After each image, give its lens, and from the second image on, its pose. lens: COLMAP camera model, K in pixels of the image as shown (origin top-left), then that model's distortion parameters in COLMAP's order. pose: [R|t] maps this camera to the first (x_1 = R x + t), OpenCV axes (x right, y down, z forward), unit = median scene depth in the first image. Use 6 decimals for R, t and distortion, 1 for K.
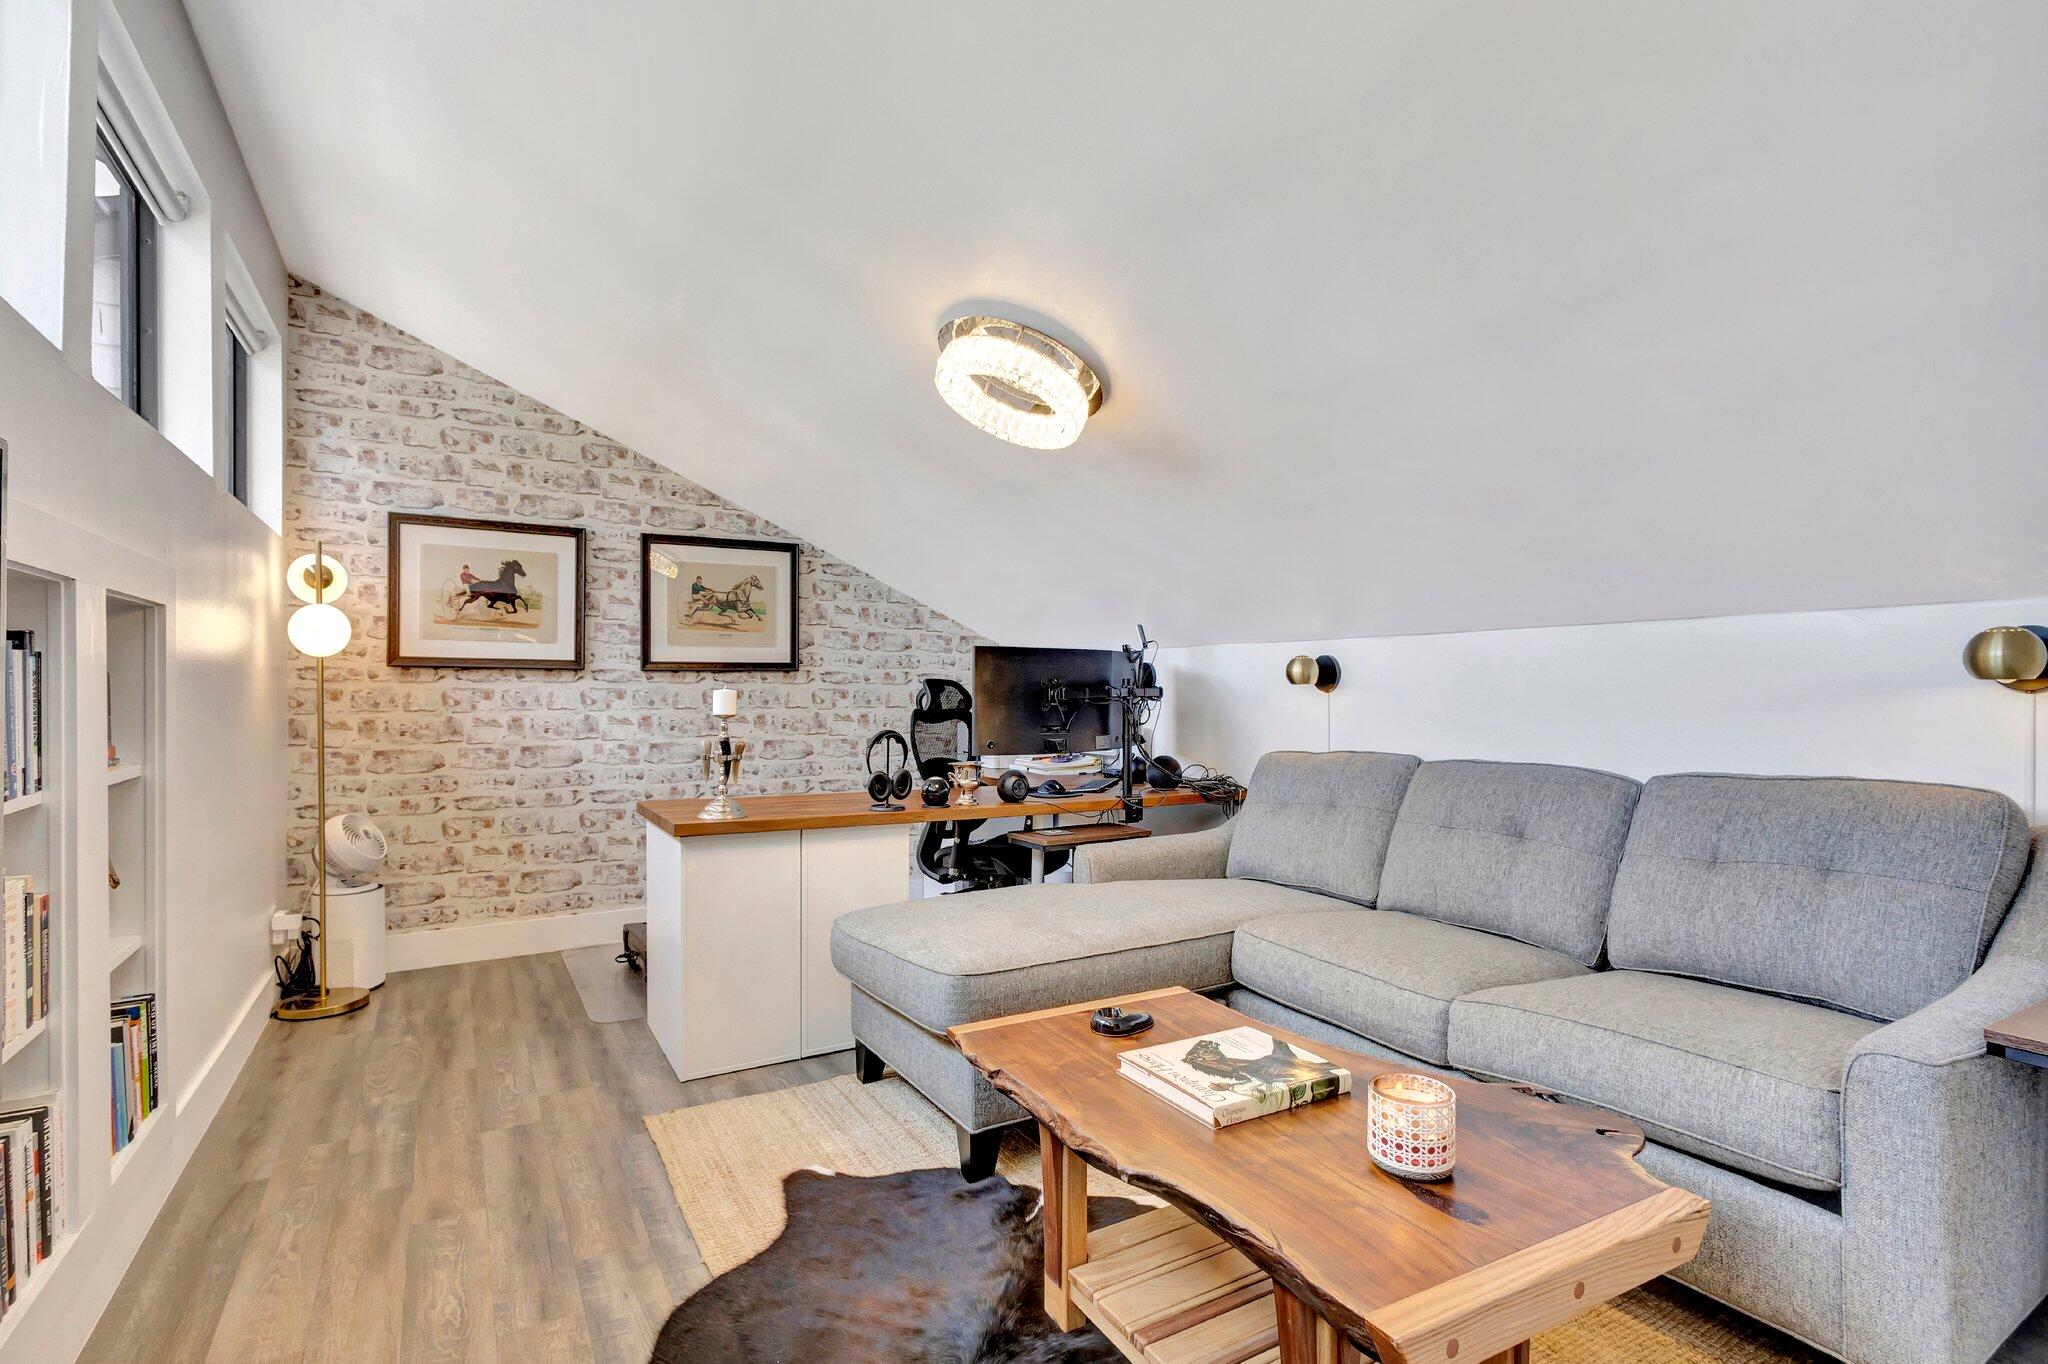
lens RADIAL K [[959.9, 0, 983.7], [0, 959.9, 687.1], [0, 0, 1]] dist [-0.001058, -0.002459]
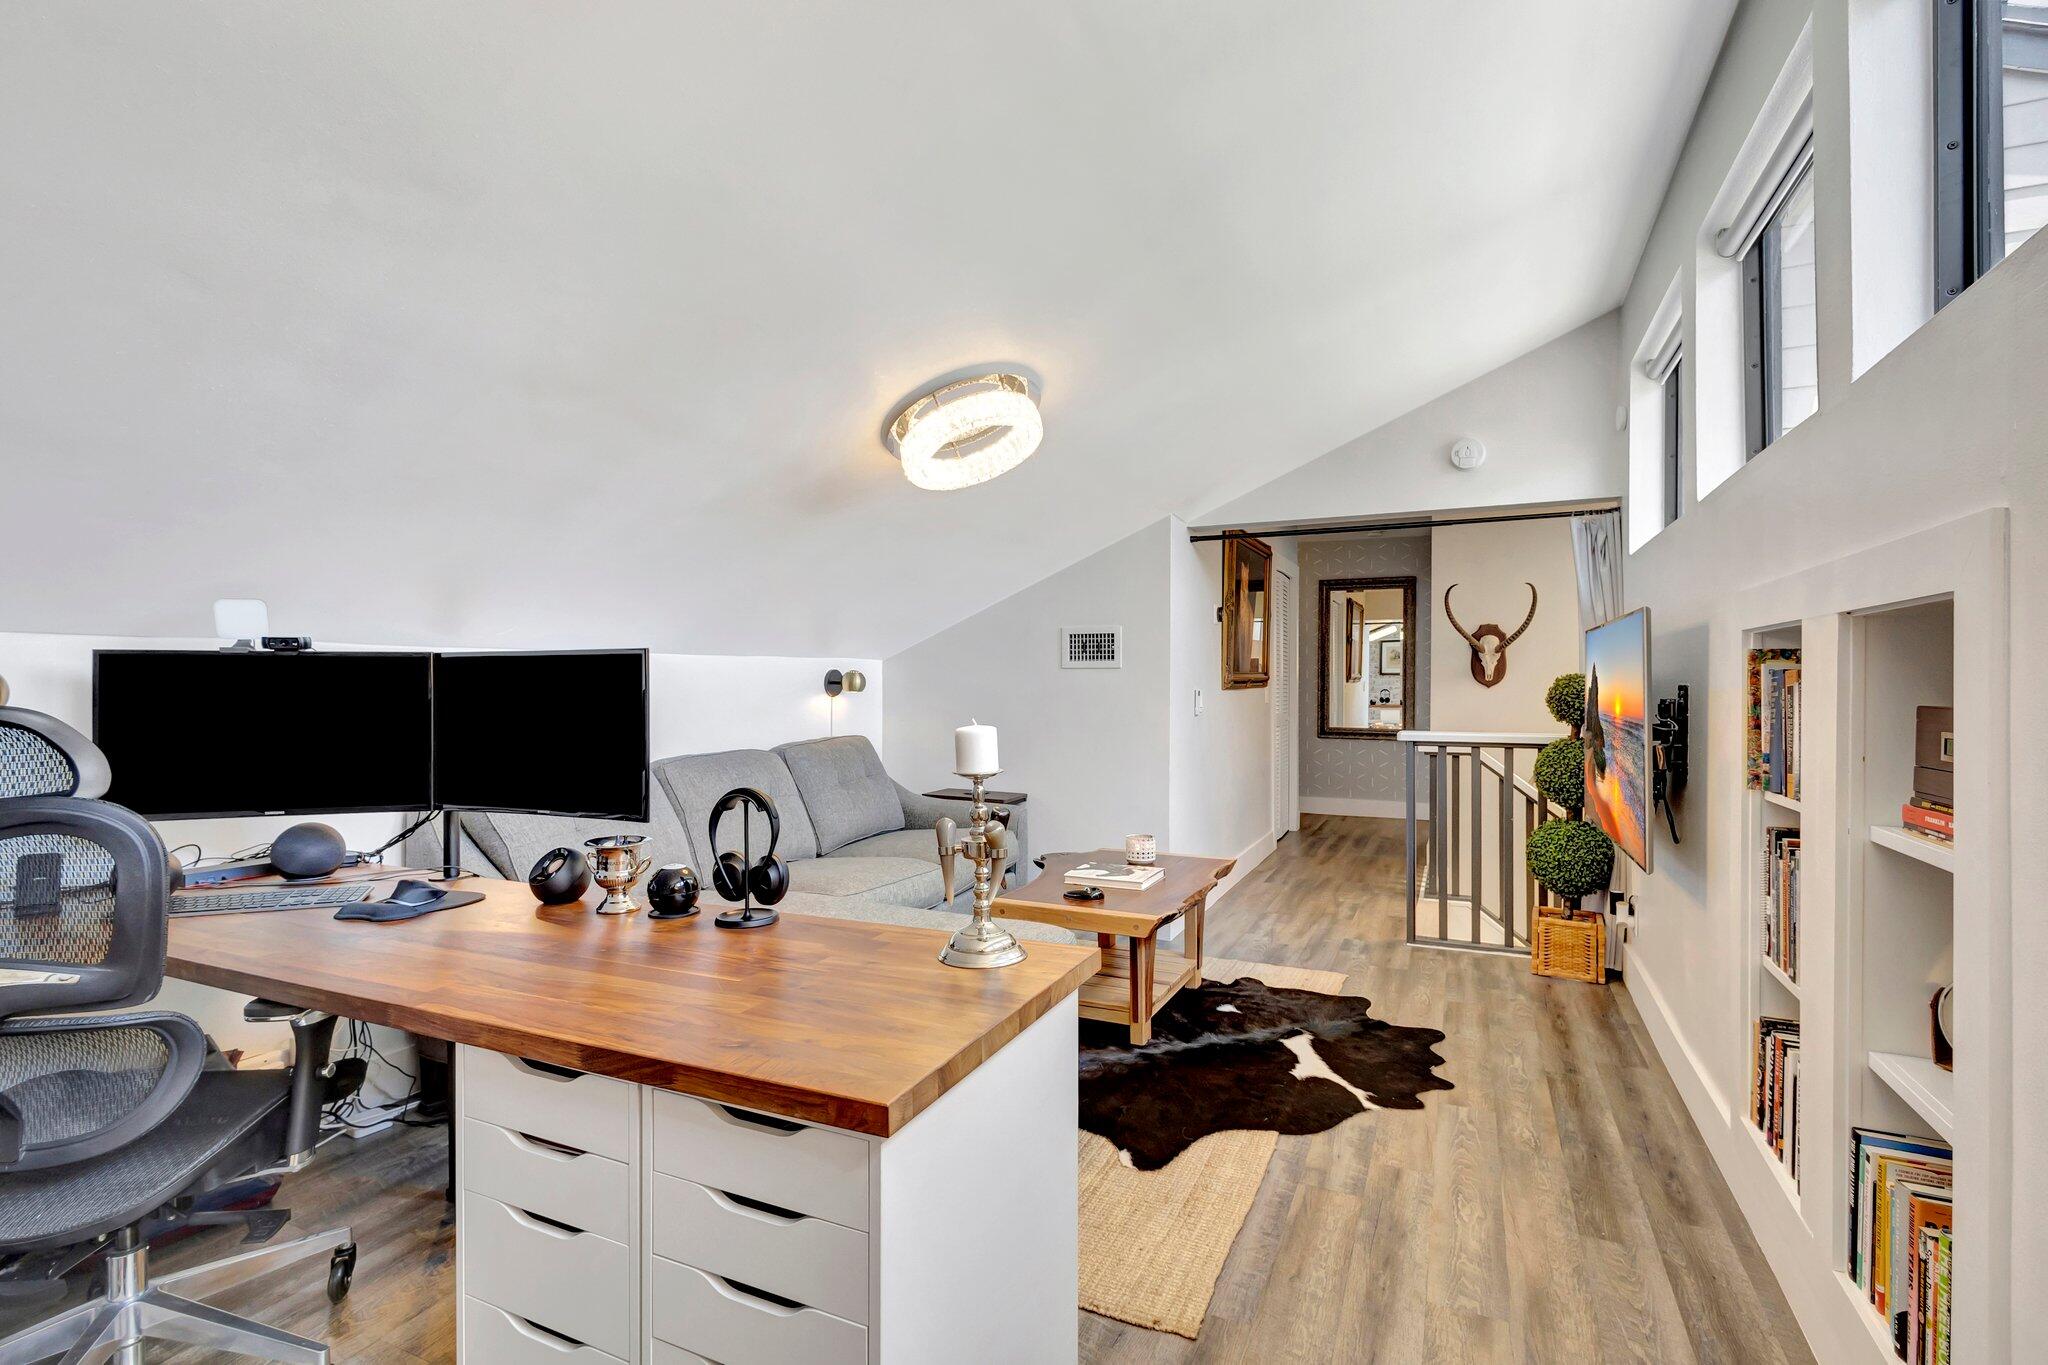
lens RADIAL K [[959.9, 0, 1026.4], [0, 959.9, 681.2], [0, 0, 1]] dist [-0.001058, -0.002459]
pose [[-0.591766, -0.004923, 0.806095, -1.123130], [0.005916, 0.999928, 0.010449, -0.036635], [-0.806088, 0.010952, -0.591694, 2.017175]]
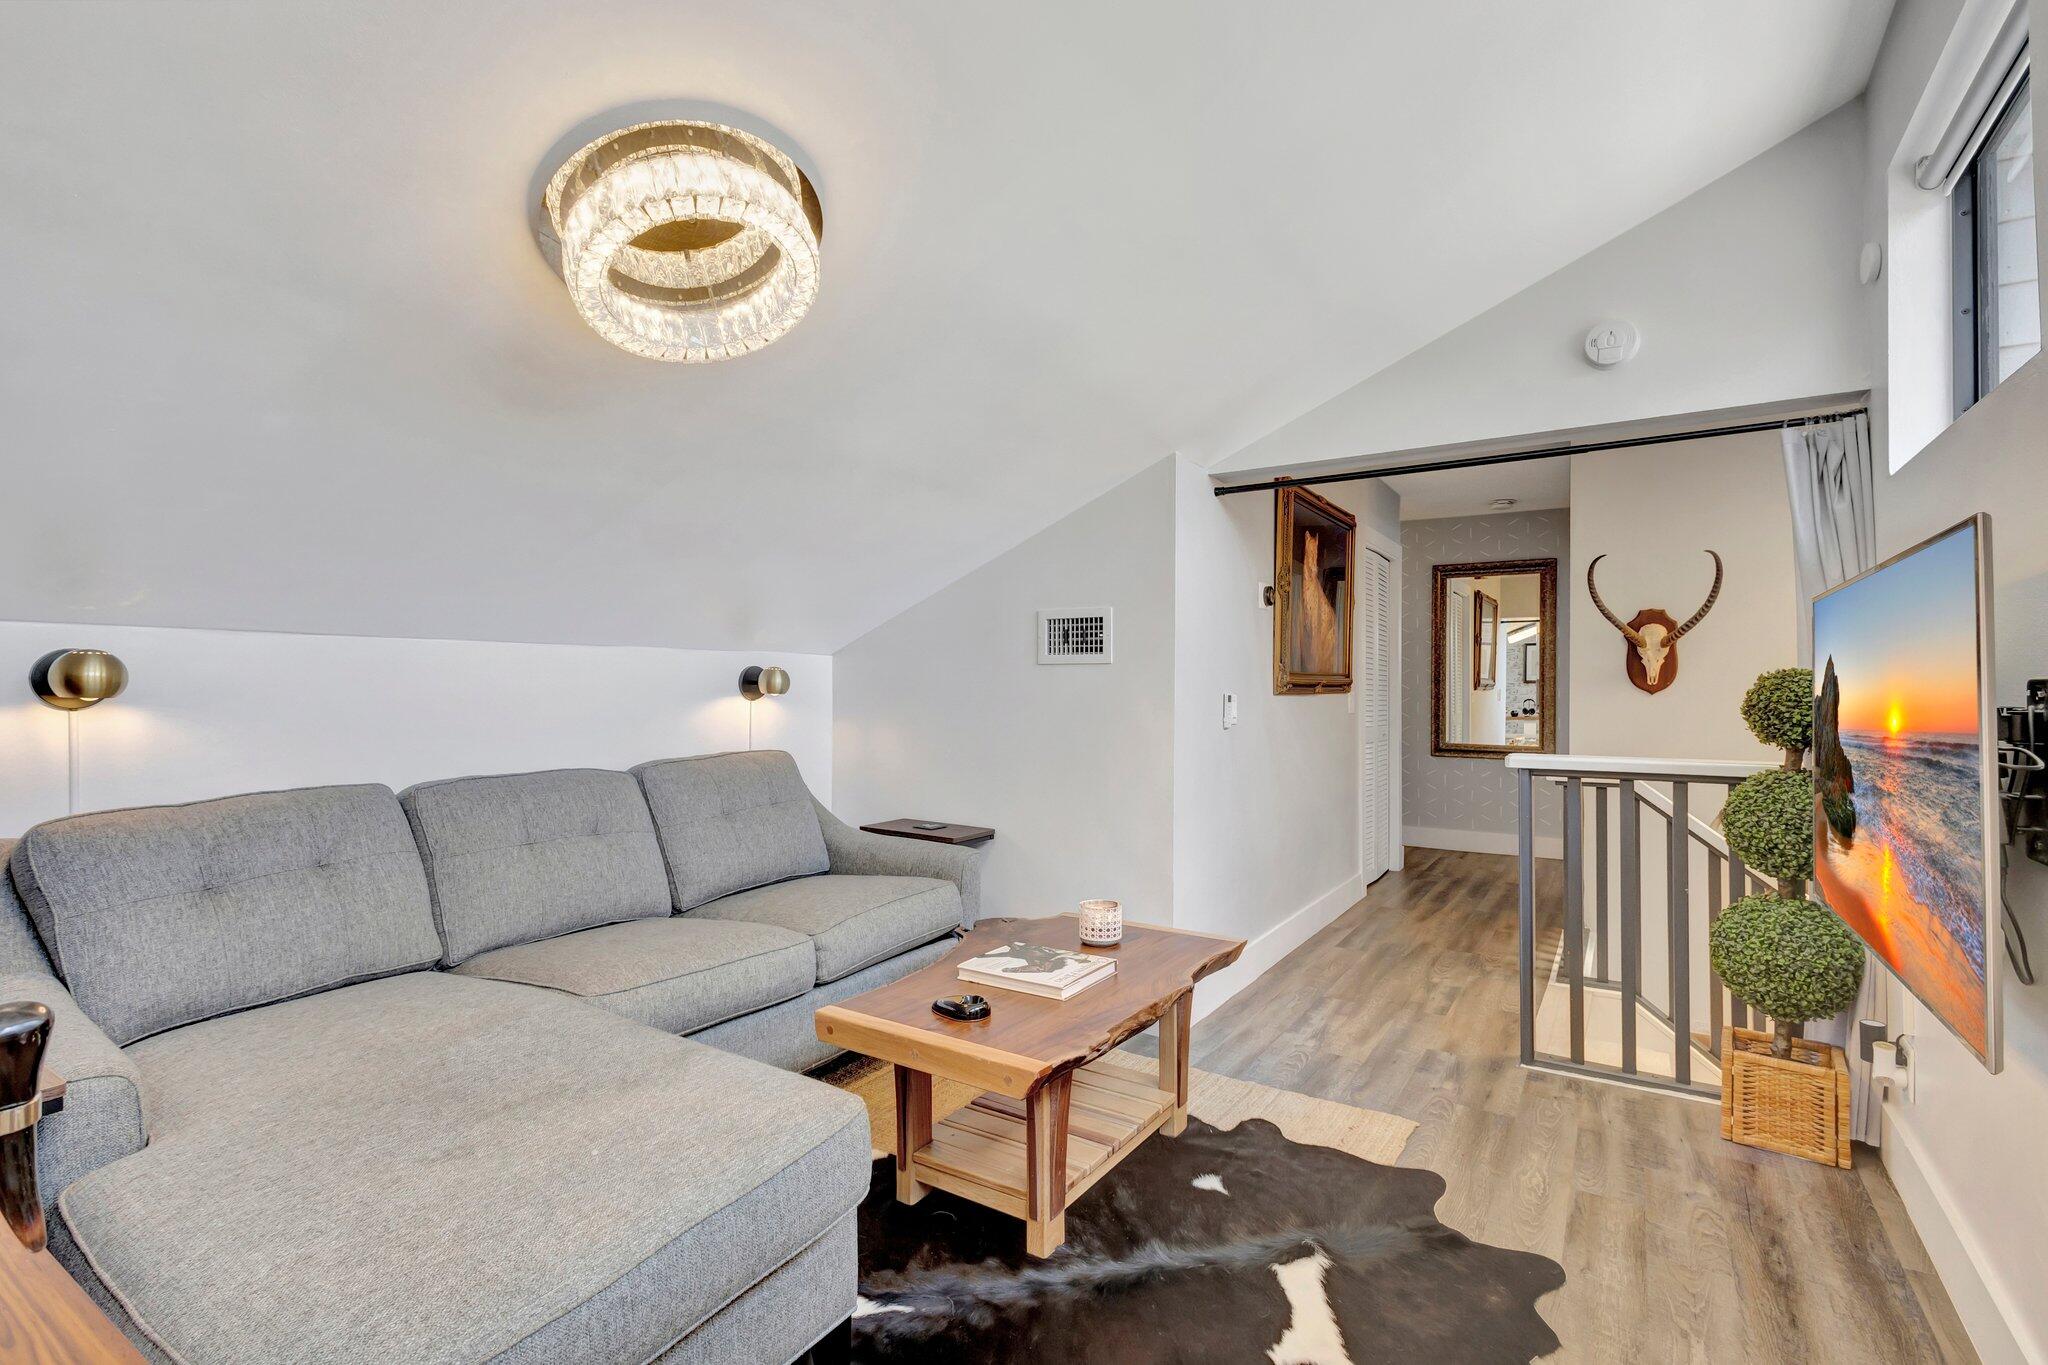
lens RADIAL K [[959.9, 0, 1016.9], [0, 959.9, 678.2], [0, 0, 1]] dist [-0.001058, -0.002459]
pose [[-0.472770, 0.004638, 0.881173, -0.903795], [0.003759, 0.999988, -0.003247, -0.018068], [-0.881178, 0.001777, -0.472782, 1.583529]]
